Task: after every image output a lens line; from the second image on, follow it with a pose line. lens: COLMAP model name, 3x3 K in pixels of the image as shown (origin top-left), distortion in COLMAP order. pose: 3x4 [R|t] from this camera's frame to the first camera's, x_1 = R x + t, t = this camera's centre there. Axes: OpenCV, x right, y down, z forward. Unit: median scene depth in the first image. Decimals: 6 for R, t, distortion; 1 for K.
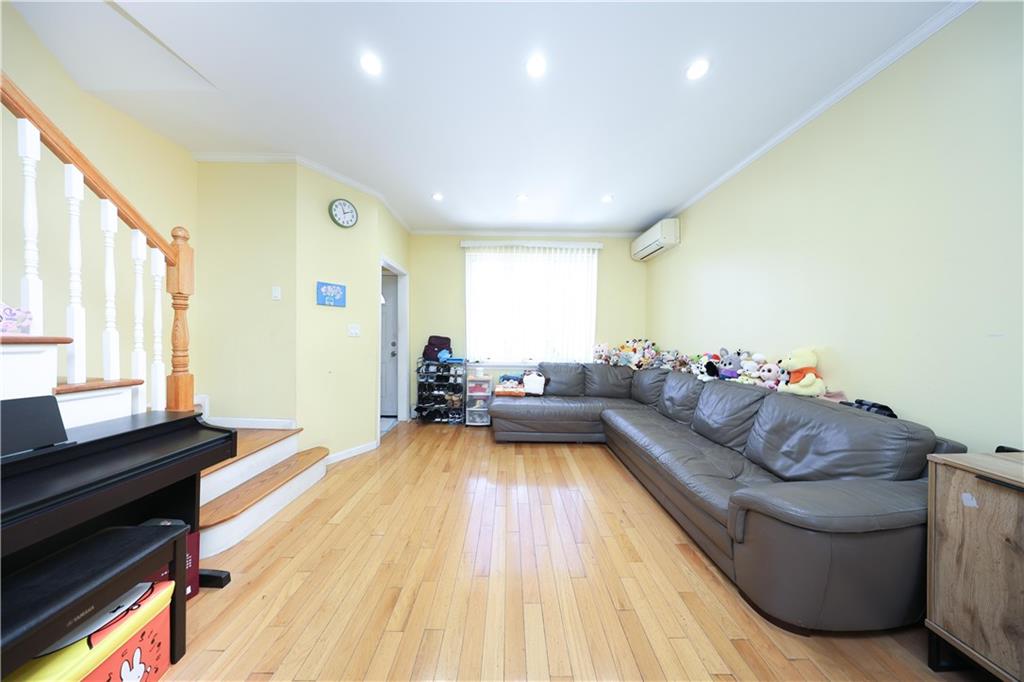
lens RADIAL K [[296.7, 0, 509.8], [0, 296.7, 341.2], [0, 0, 1]] dist [-0.002599, -0.000604]
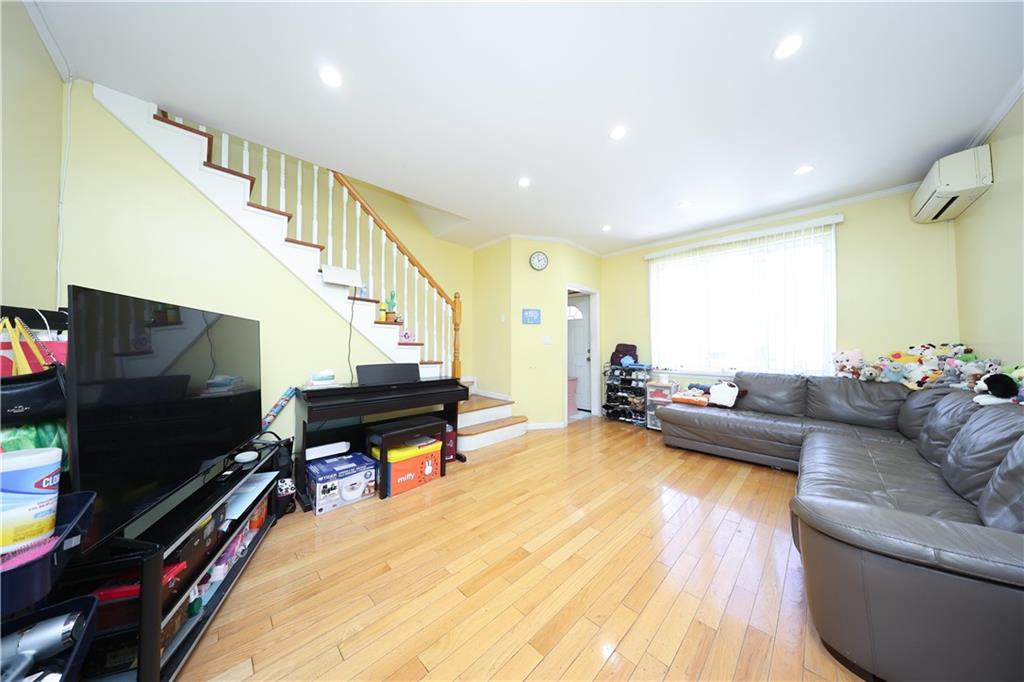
lens RADIAL K [[296.7, 0, 513.7], [0, 296.7, 339.4], [0, 0, 1]] dist [-0.002599, -0.000604]
pose [[0.718376, -0.027916, -0.695095, 0.322914], [-0.003874, 0.999018, -0.044126, 0.023436], [0.695645, 0.034392, 0.717562, -0.120662]]
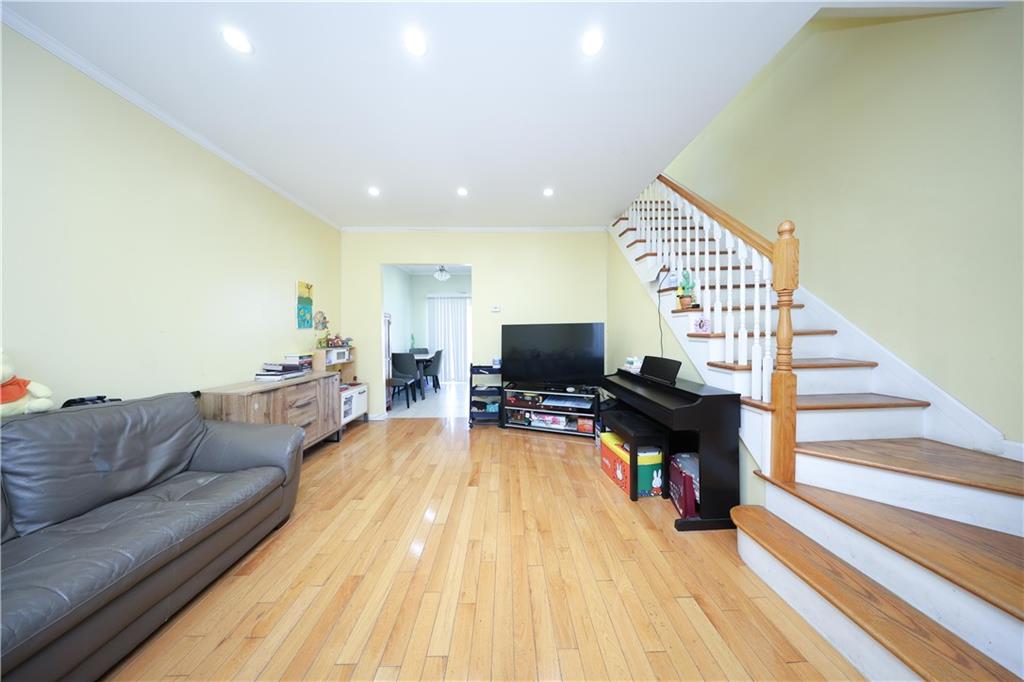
lens RADIAL K [[296.7, 0, 517.0], [0, 296.7, 340.3], [0, 0, 1]] dist [-0.002599, -0.000604]
pose [[-0.999540, -0.001325, -0.030291, -0.097804], [-0.002598, 0.999113, 0.042025, -0.016475], [0.030208, 0.042085, -0.998657, 0.937712]]
